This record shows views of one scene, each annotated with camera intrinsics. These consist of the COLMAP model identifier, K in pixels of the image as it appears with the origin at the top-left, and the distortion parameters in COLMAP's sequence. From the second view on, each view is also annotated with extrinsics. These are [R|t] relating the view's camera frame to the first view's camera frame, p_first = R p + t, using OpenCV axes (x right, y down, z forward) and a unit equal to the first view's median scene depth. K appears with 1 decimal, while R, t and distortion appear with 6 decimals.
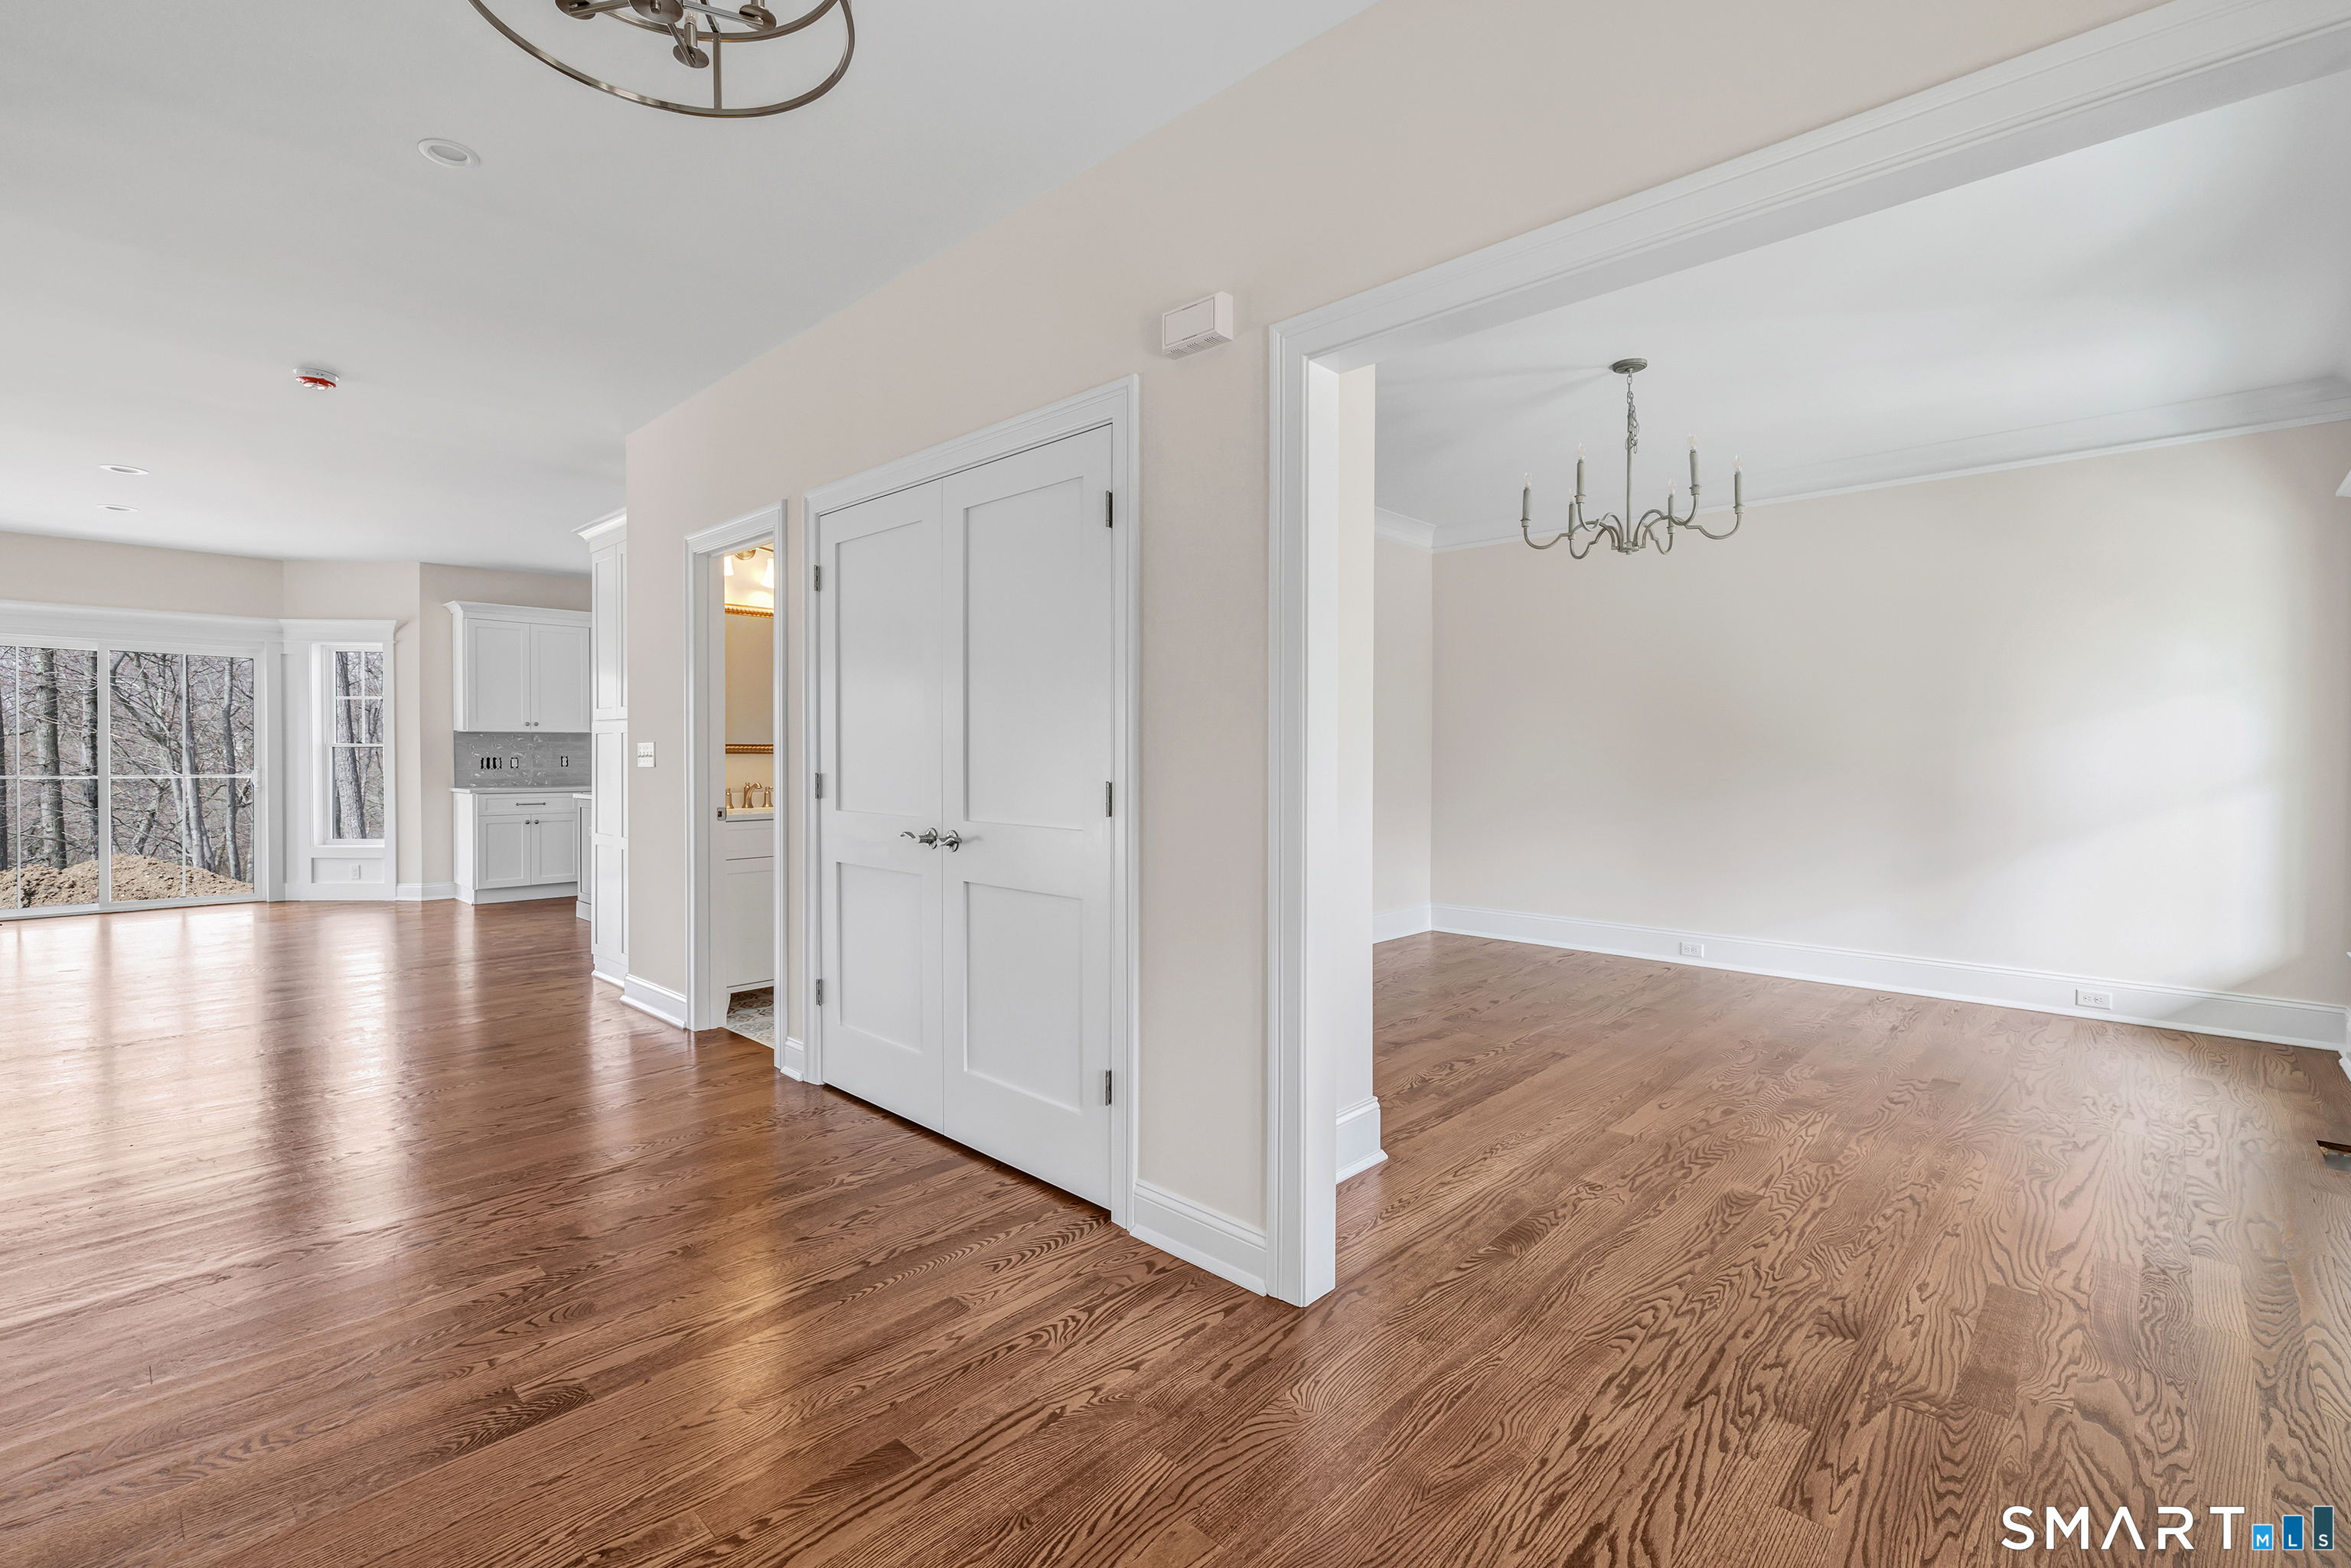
lens RADIAL K [[1043.5, 0, 1175.4], [0, 1043.5, 763.8], [0, 0, 1]] dist [0.003863, -0.000129]
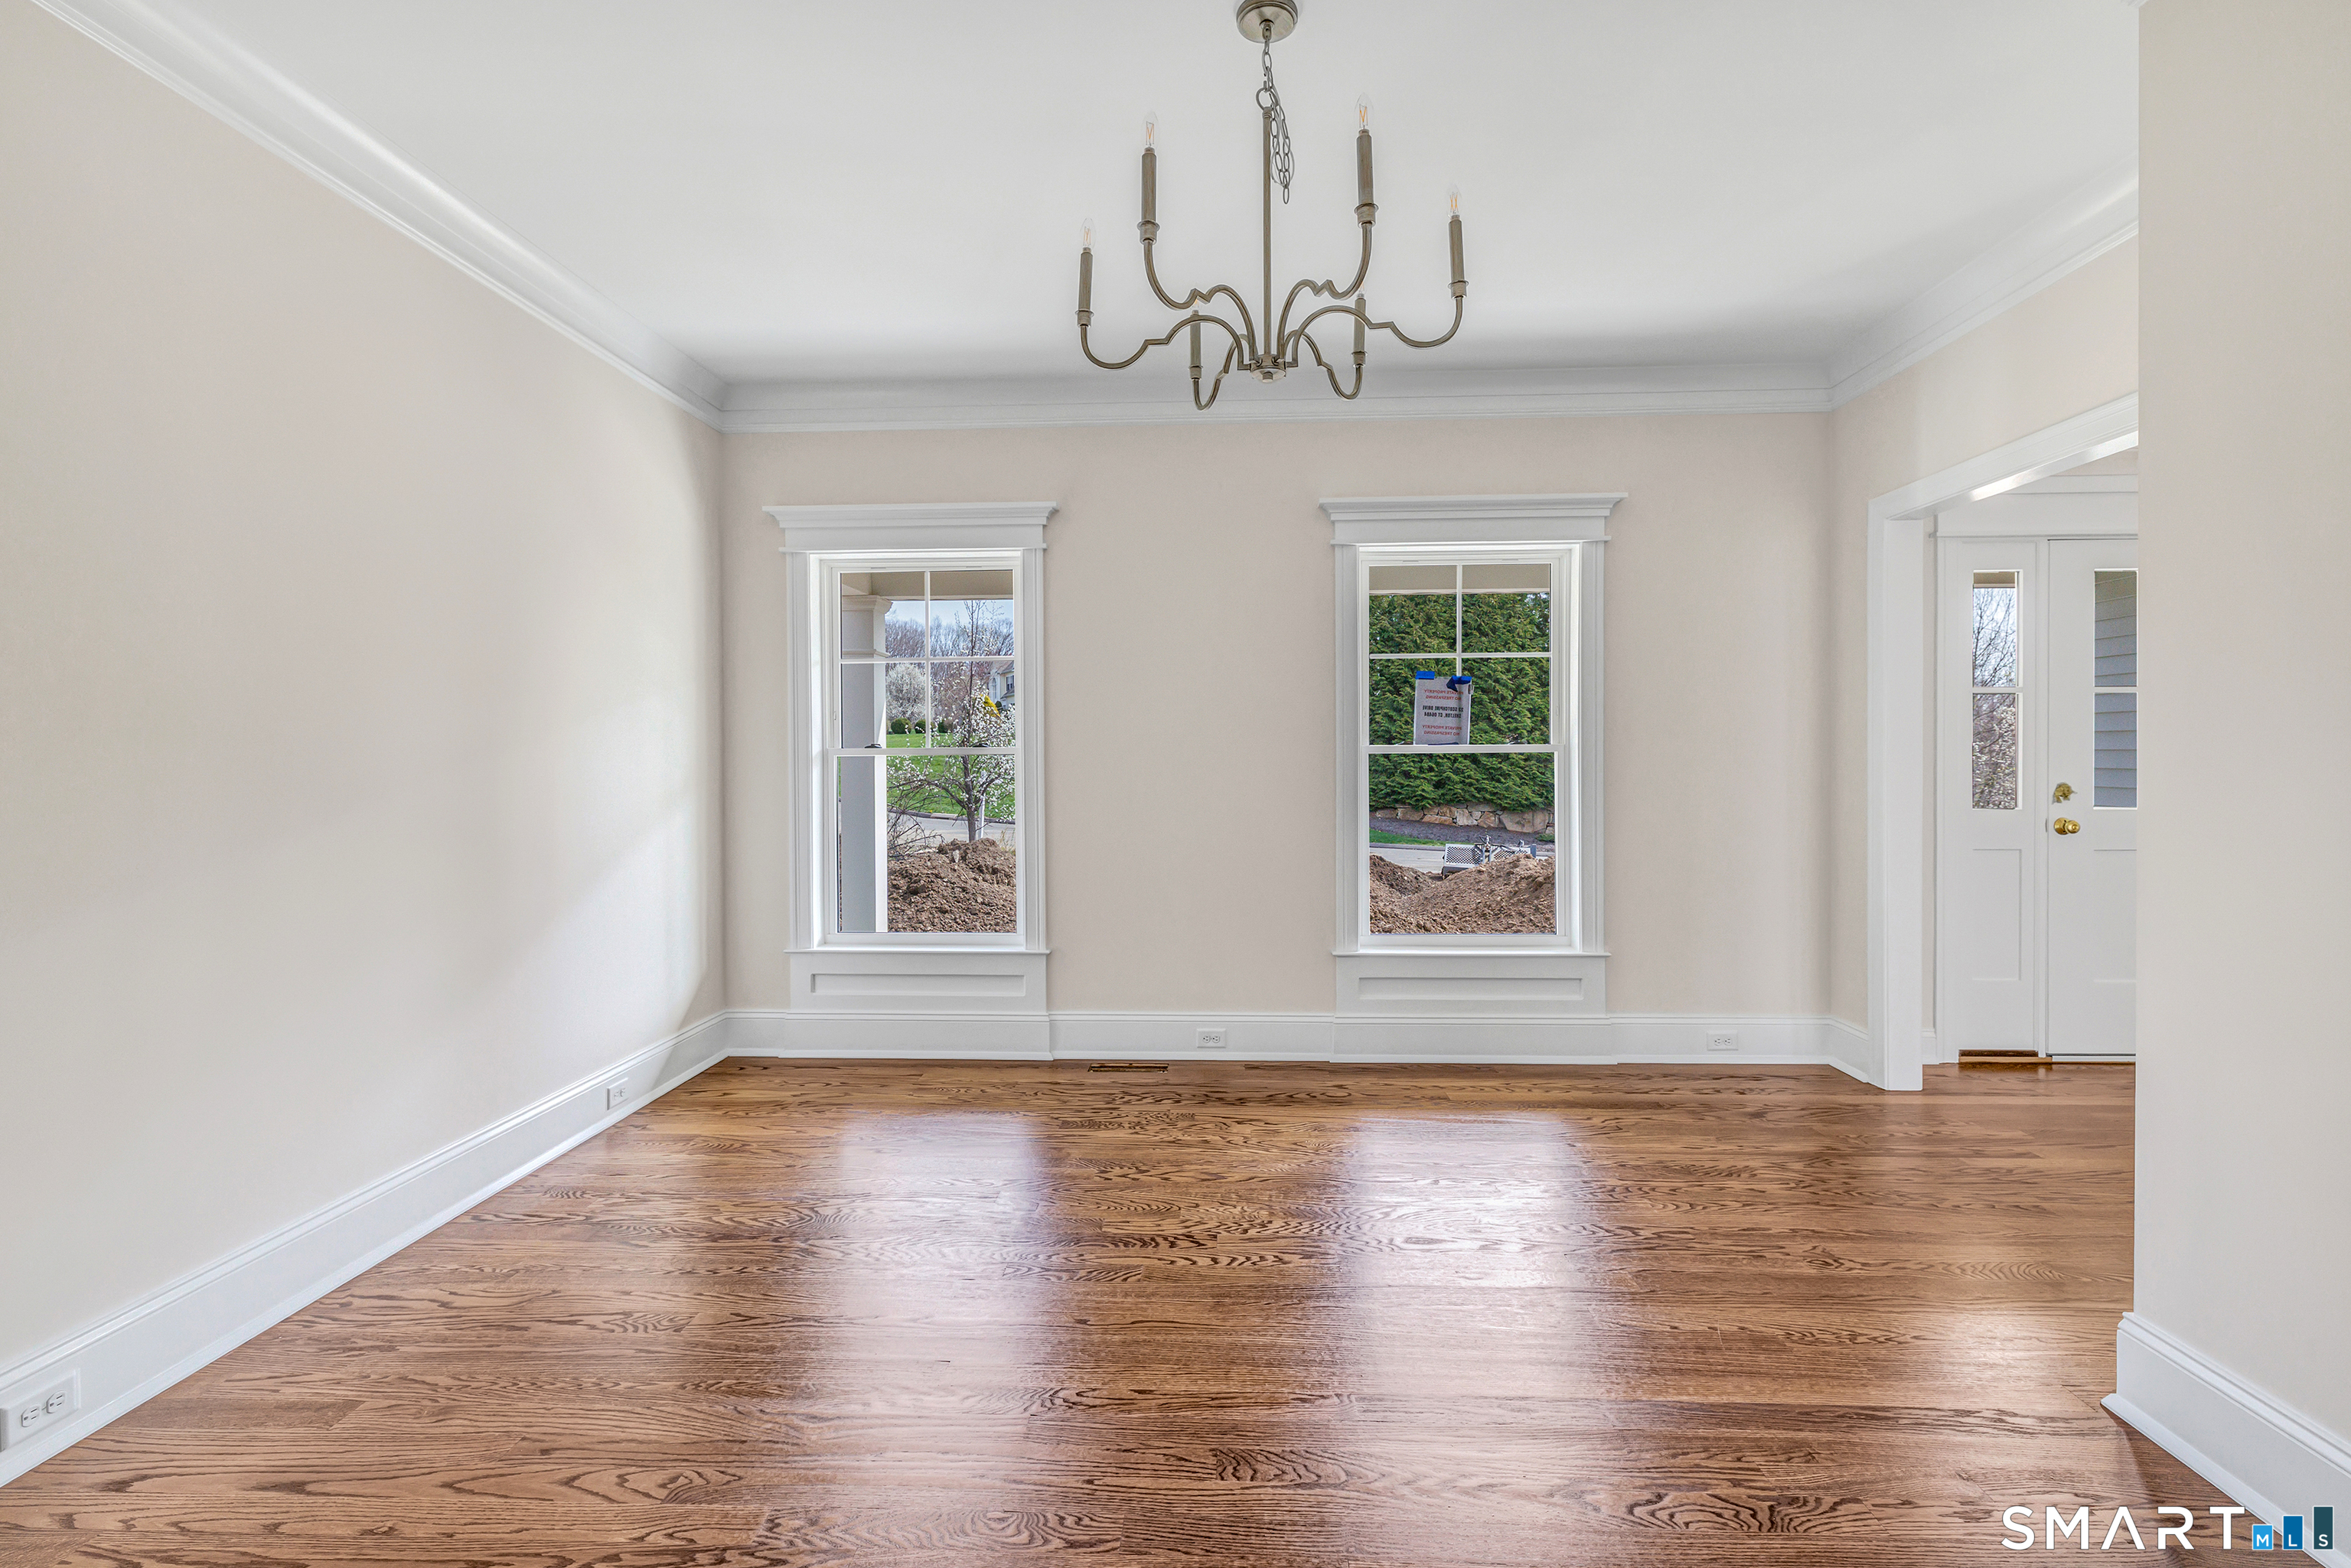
lens RADIAL K [[1054.3, 0, 1183.7], [0, 1054.3, 761.4], [0, 0, 1]] dist [-0.000207, -0.000046]
pose [[-0.652023, 0.000342, 0.758199, 0.069811], [0.013430, 0.999848, 0.011099, -0.015869], [-0.758080, 0.017419, -0.651929, 1.537152]]
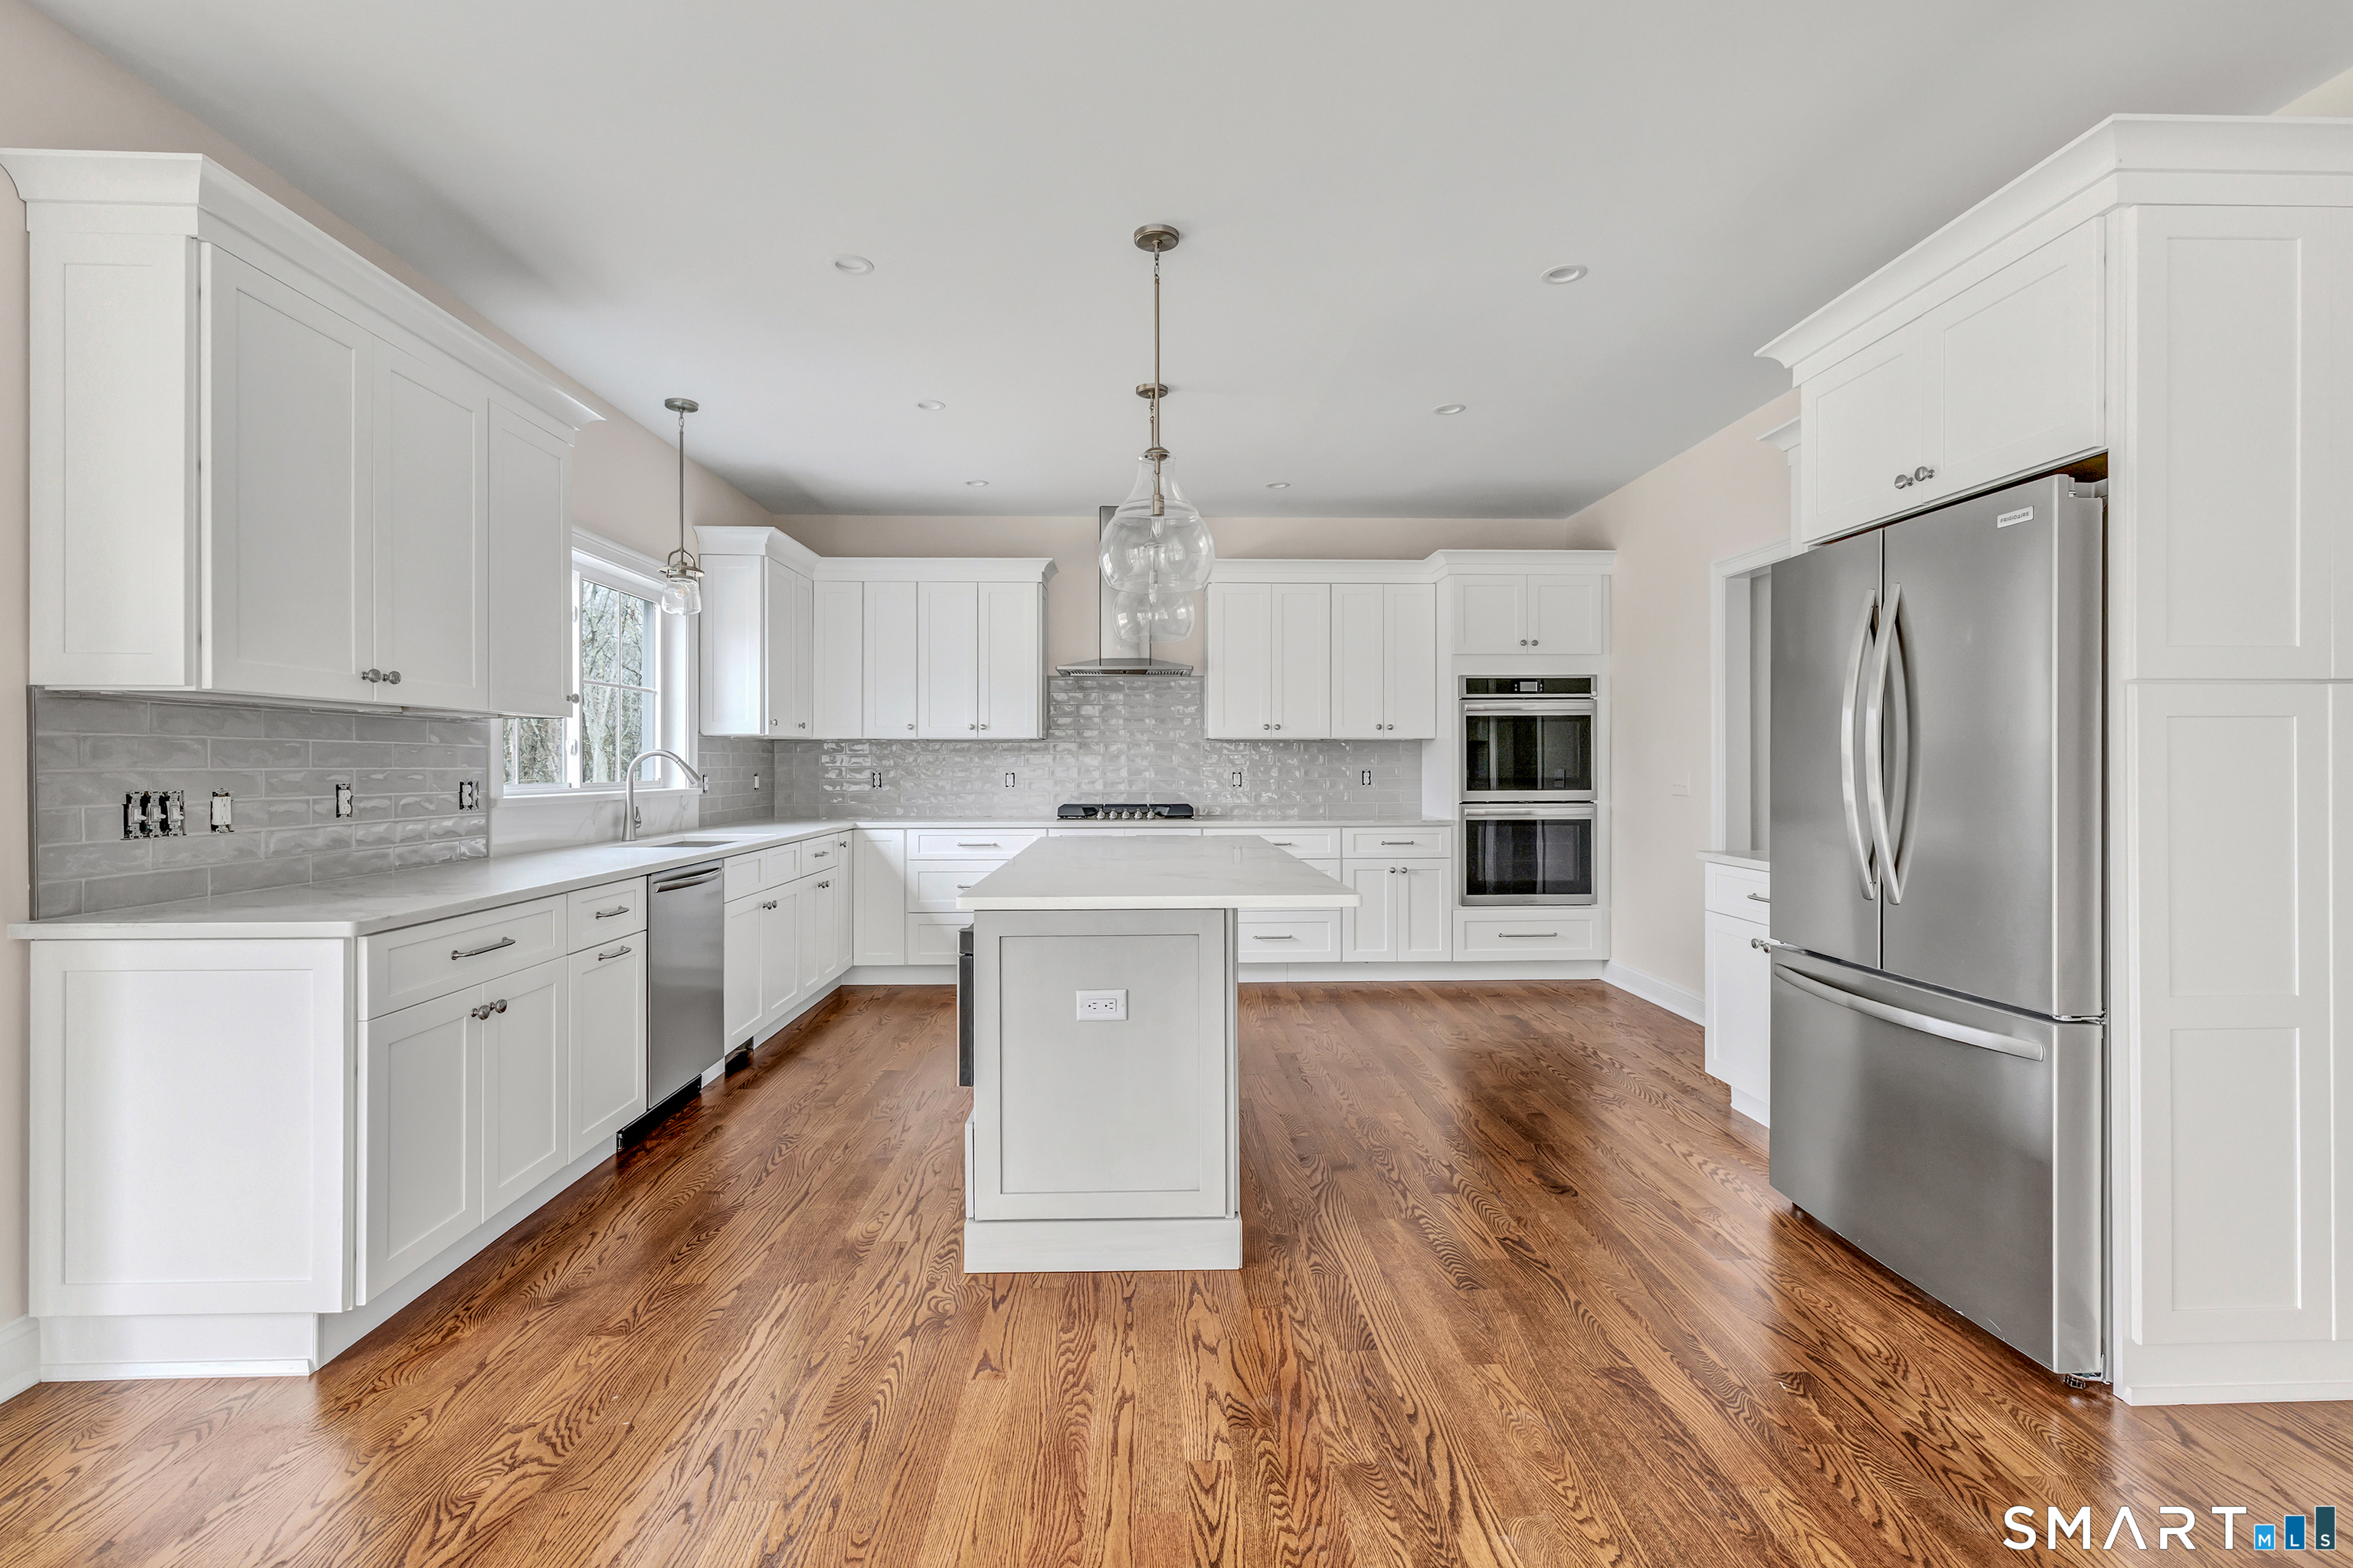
lens RADIAL K [[1055.2, 0, 1184.7], [0, 1055.2, 761.4], [0, 0, 1]] dist [-0.000207, -0.000046]
pose [[0.698909, 0.000124, 0.715211, -1.641916], [0.011281, 0.999874, -0.011197, -0.019989], [-0.715122, 0.015894, 0.698819, 1.547337]]
